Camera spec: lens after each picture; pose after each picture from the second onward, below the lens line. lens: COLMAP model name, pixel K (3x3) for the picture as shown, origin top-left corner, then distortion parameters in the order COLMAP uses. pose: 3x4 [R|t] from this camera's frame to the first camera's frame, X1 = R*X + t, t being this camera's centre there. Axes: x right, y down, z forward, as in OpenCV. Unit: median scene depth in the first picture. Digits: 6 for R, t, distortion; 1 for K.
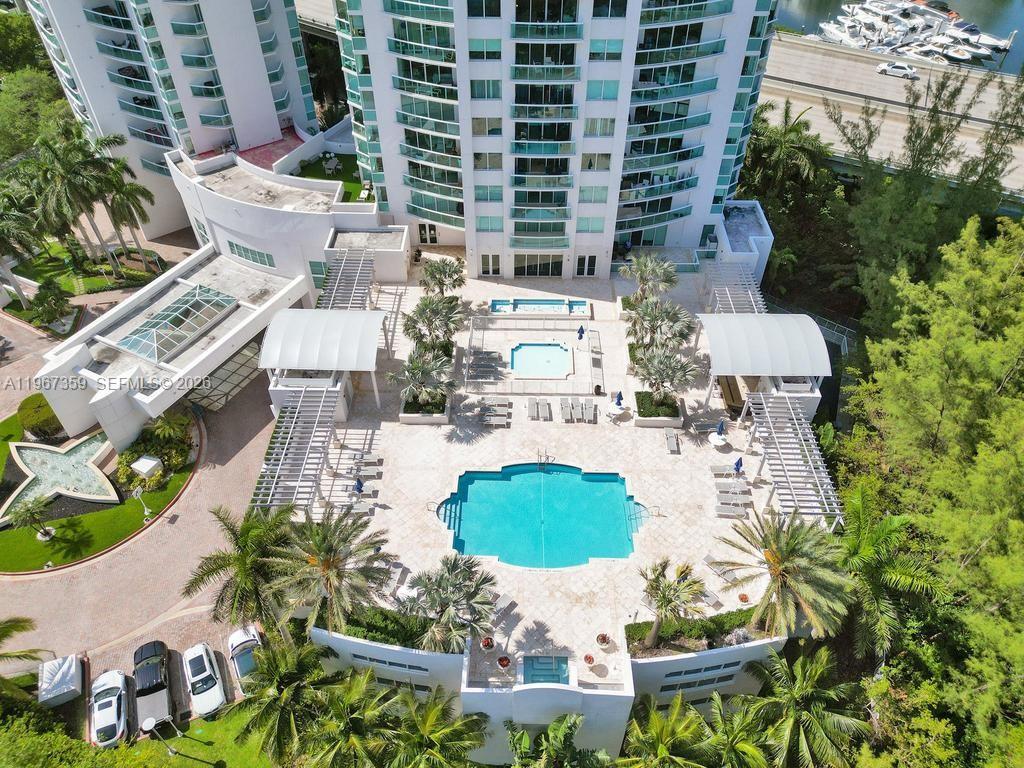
lens RADIAL K [[723.7, 0, 512.0], [0, 723.7, 384.0], [0, 0, 1]] dist [0.044631, -0.004405]
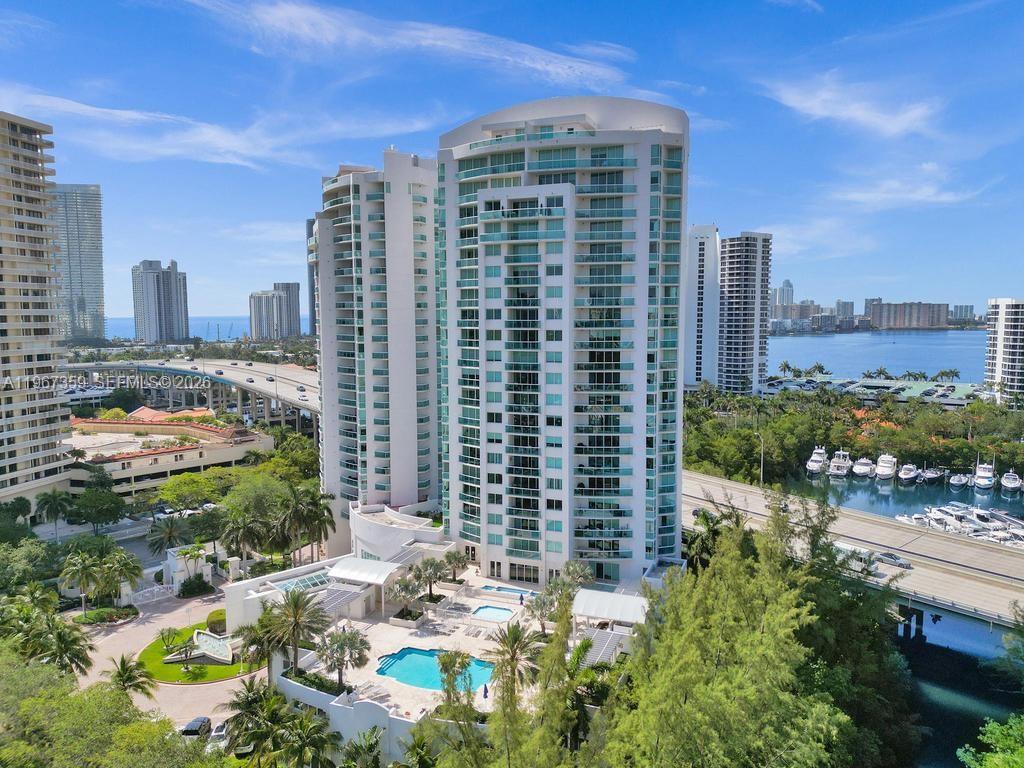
lens RADIAL K [[728.0, 0, 512.0], [0, 728.0, 384.0], [0, 0, 1]] dist [0.070044, -0.075619]
pose [[0.936823, 0.030161, -0.348501, 0.534925], [-0.241554, 0.776379, -0.582140, 0.428415], [0.253011, 0.629544, 0.734615, -0.386900]]
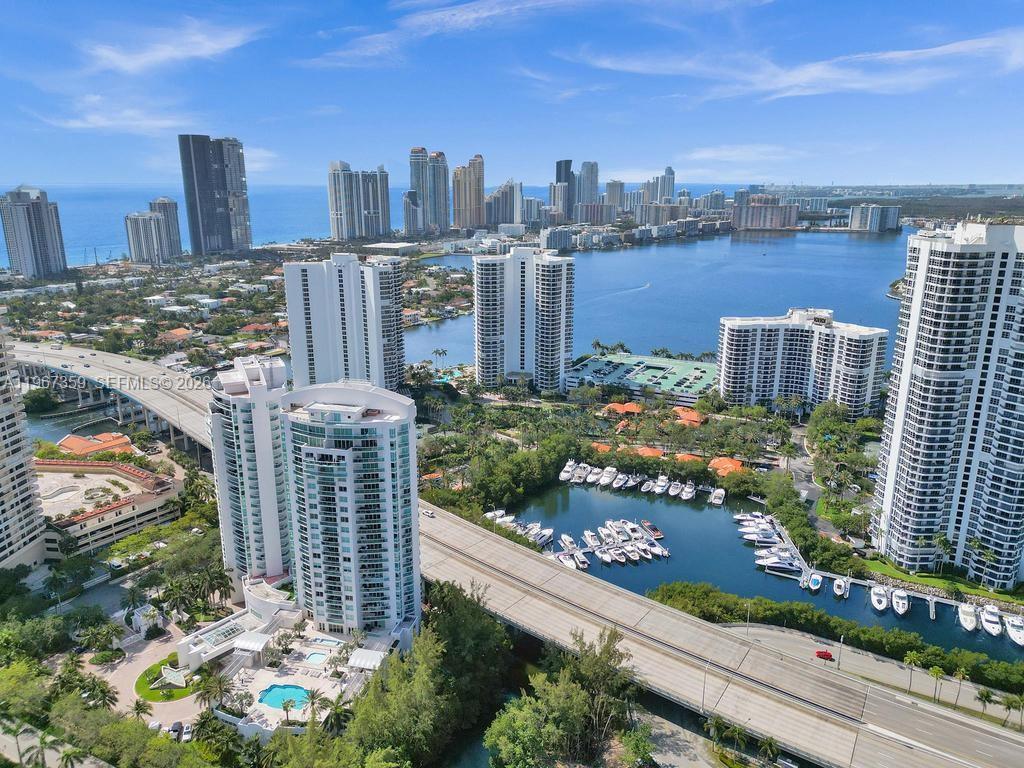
lens RADIAL K [[714.3, 0, 512.0], [0, 714.3, 384.0], [0, 0, 1]] dist [0.049276, -0.046274]
pose [[0.977052, 0.058839, -0.204713, 1.305743], [-0.151374, 0.867958, -0.473006, 0.258880], [0.149851, 0.493139, 0.856947, -1.965737]]
